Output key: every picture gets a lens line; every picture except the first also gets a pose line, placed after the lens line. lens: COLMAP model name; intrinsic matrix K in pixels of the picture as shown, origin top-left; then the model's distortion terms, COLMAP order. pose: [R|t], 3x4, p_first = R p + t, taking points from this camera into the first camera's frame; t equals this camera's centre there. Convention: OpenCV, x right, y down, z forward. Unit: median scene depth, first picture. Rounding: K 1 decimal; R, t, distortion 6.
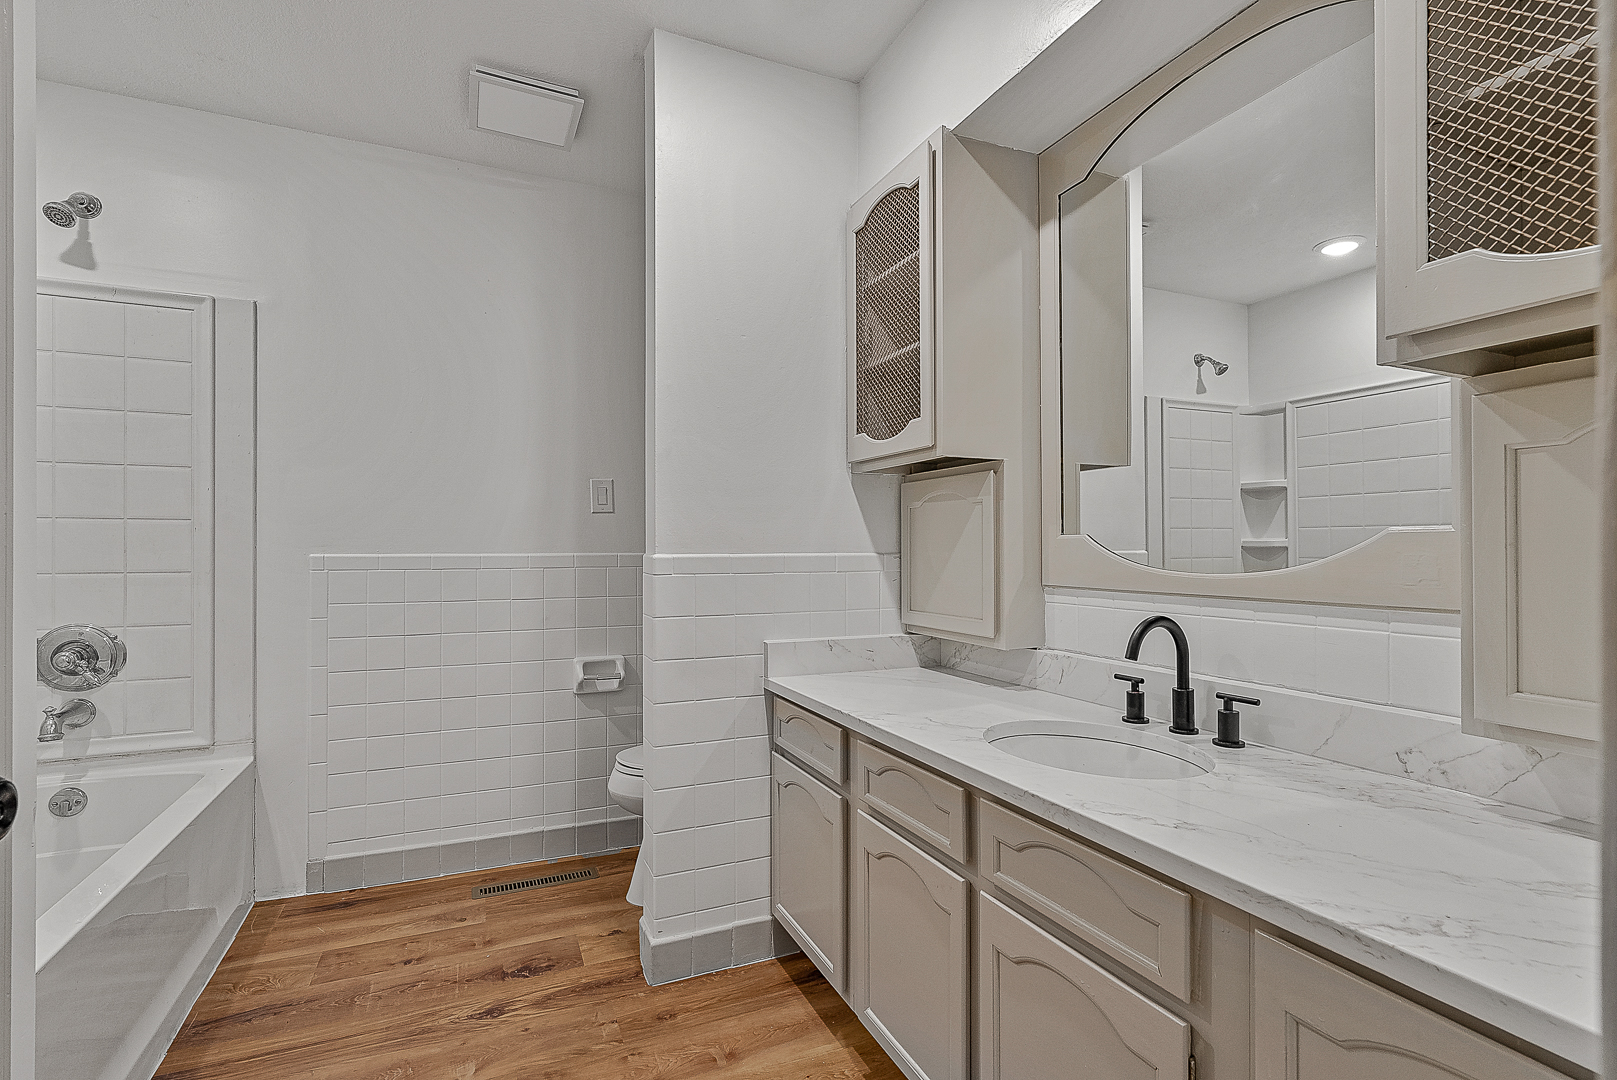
lens RADIAL K [[745.7, 0, 828.8], [0, 745.7, 553.3], [0, 0, 1]] dist [-0.013620, 0.000327]
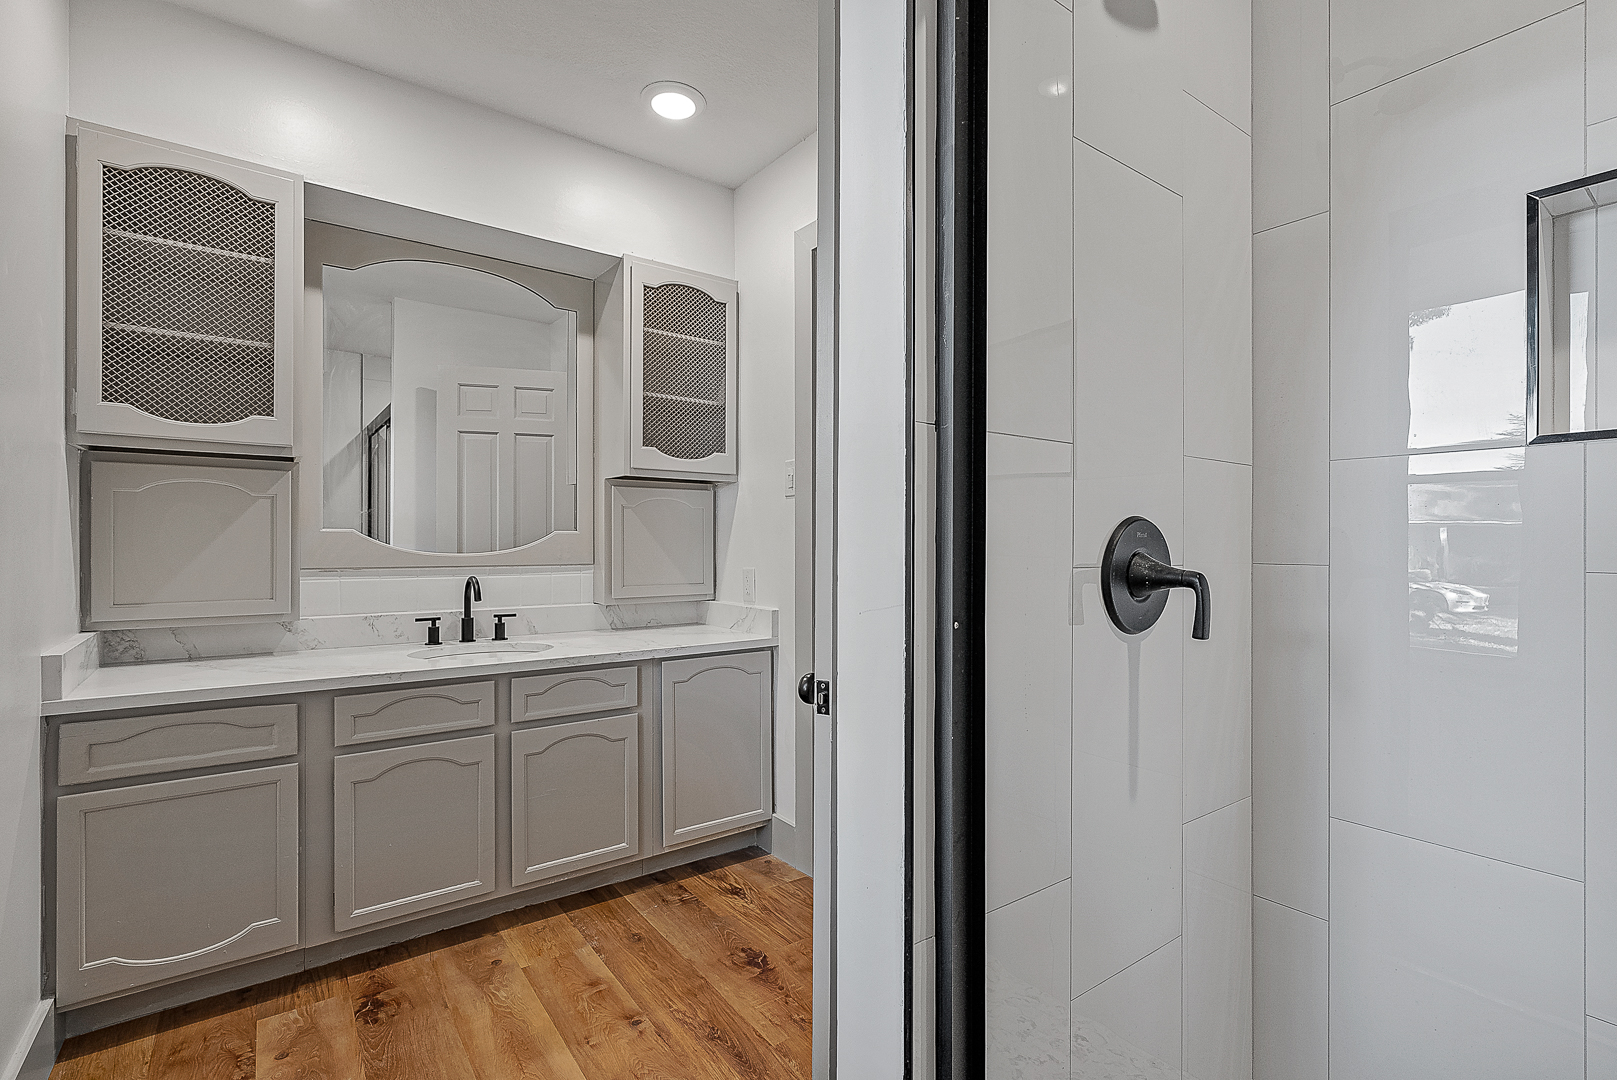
lens RADIAL K [[742.4, 0, 808.5], [0, 742.4, 540.0], [0, 0, 1]] dist [-0.000634, 0.000021]
pose [[-0.201959, 0.000515, 0.979394, -1.144583], [-0.004275, 0.999990, -0.001408, -0.002307], [-0.979385, -0.004471, -0.201955, 0.454863]]
